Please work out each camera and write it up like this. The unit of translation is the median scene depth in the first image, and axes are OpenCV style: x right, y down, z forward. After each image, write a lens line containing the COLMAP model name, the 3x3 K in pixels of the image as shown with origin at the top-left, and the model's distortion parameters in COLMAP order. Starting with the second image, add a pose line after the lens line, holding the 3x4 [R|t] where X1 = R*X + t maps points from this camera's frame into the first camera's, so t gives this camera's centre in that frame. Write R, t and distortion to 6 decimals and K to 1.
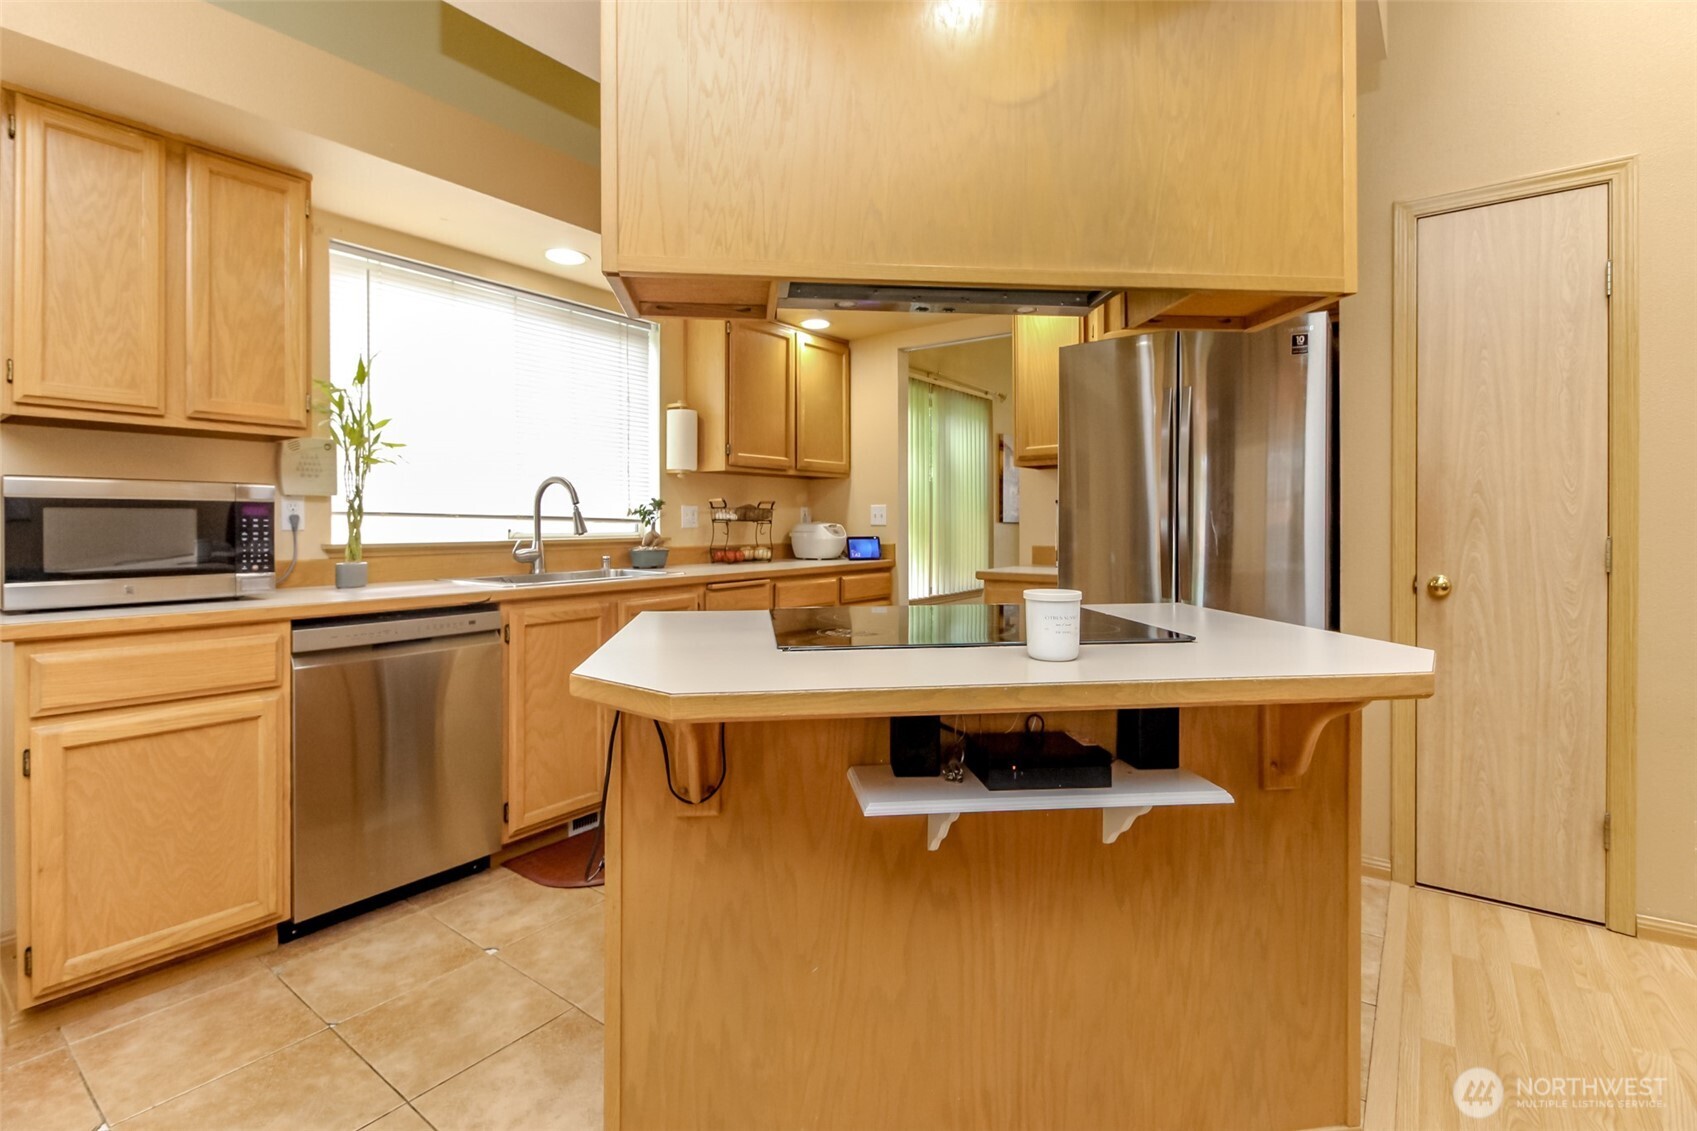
lens RADIAL K [[785.4, 0, 821.4], [0, 785.4, 524.8], [0, 0, 1]] dist [0.009125, -0.006997]
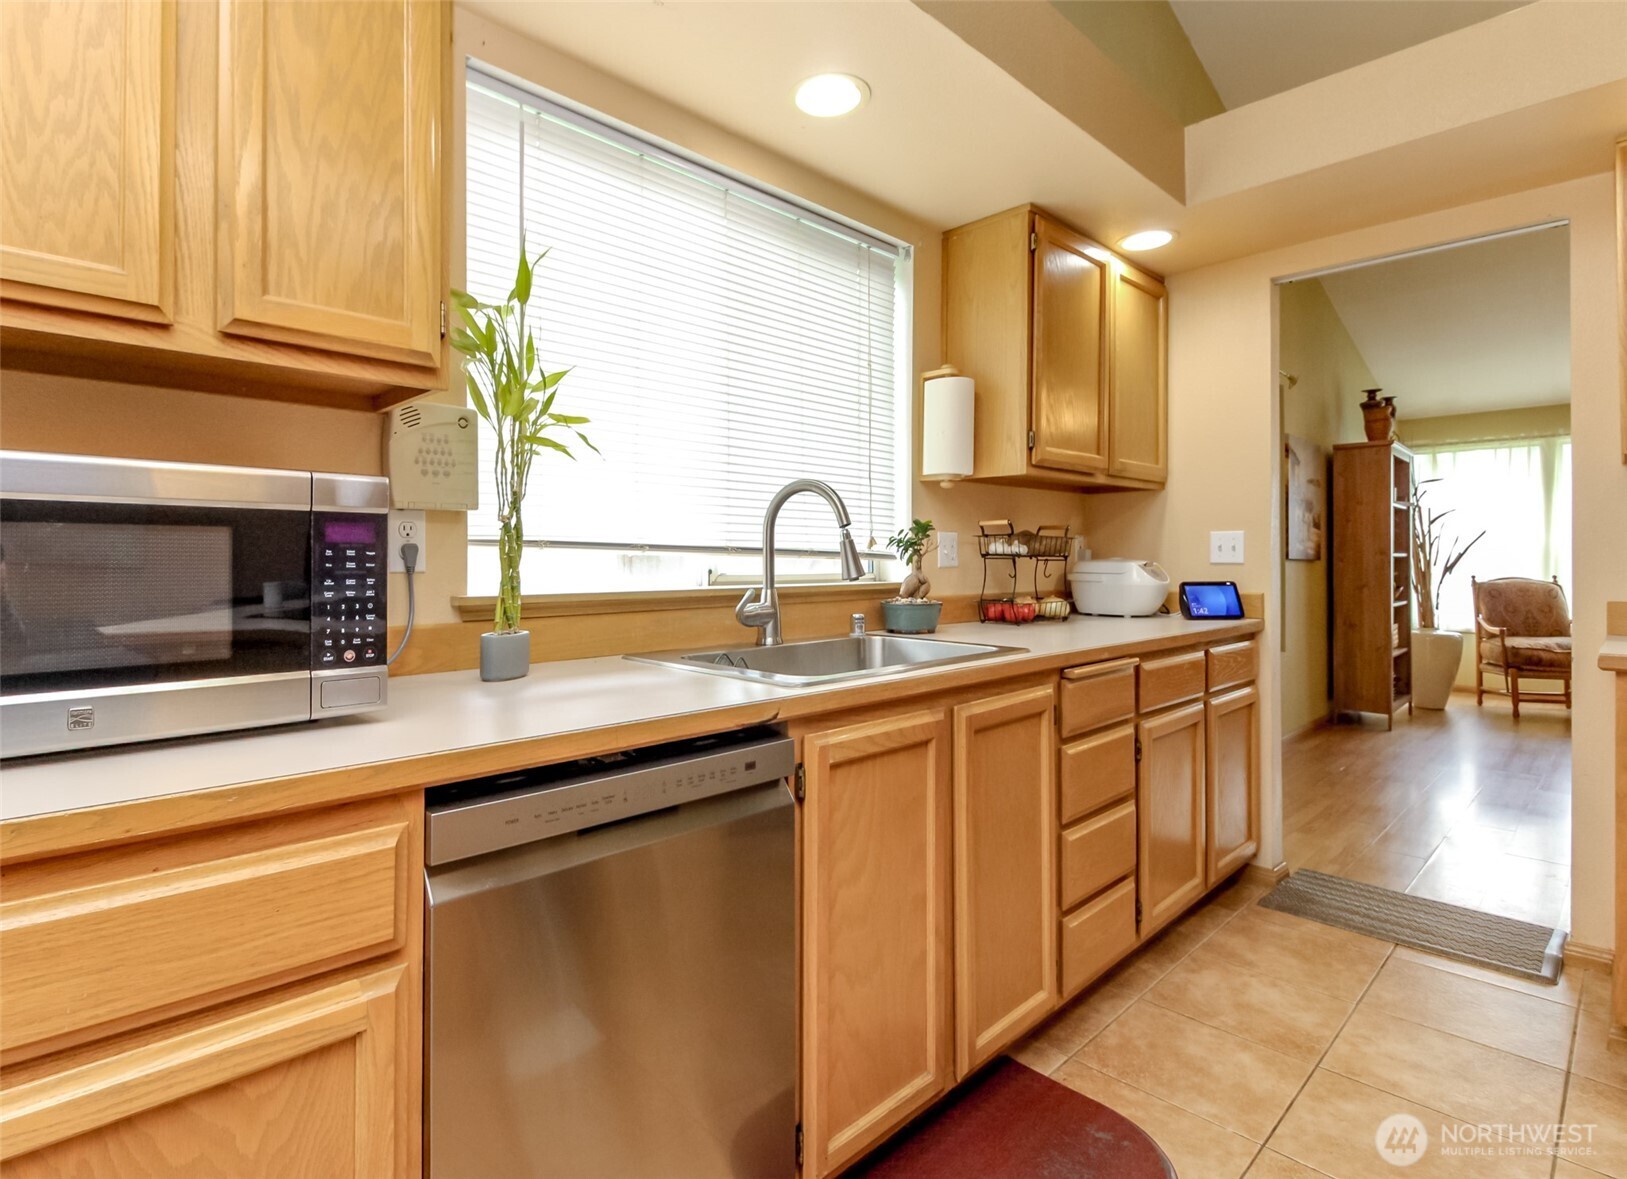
lens RADIAL K [[805.2, 0, 712.9], [0, 805.2, 560.4], [0, 0, 1]] dist [0.003077, 0.000215]
pose [[0.981787, 0.003238, -0.189960, -0.339926], [-0.003180, 0.999995, 0.000610, -0.002135], [0.189961, 0.000006, 0.981792, 0.466748]]
